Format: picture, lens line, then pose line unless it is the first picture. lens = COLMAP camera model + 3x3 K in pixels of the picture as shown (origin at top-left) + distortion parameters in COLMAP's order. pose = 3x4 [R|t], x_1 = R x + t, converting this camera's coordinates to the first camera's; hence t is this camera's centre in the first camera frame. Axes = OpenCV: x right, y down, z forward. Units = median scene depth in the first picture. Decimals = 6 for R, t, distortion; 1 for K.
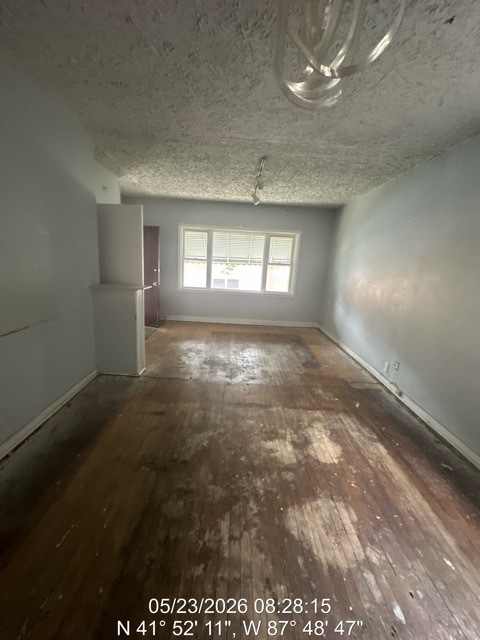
lens RADIAL K [[258.7, 0, 230.9], [0, 258.7, 320.2], [0, 0, 1]] dist [-0.000219, -0.000165]
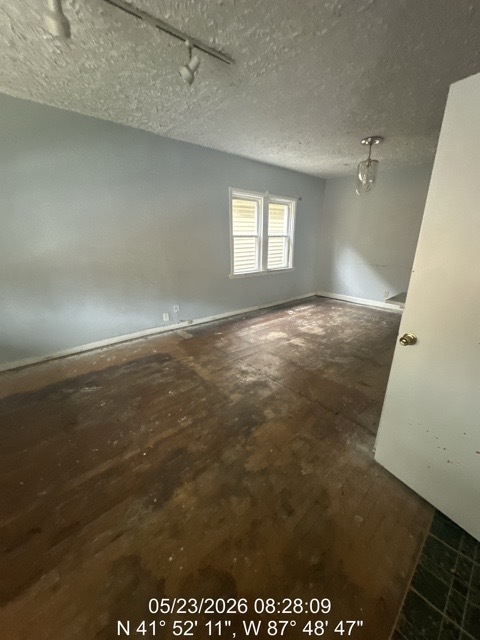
lens RADIAL K [[258.7, 0, 230.9], [0, 258.7, 320.2], [0, 0, 1]] dist [-0.000219, -0.000165]
pose [[-0.664454, -0.292755, 0.687602, -0.574579], [0.130308, 0.860599, 0.492331, -0.478621], [-0.735881, 0.416731, -0.533680, 1.879341]]
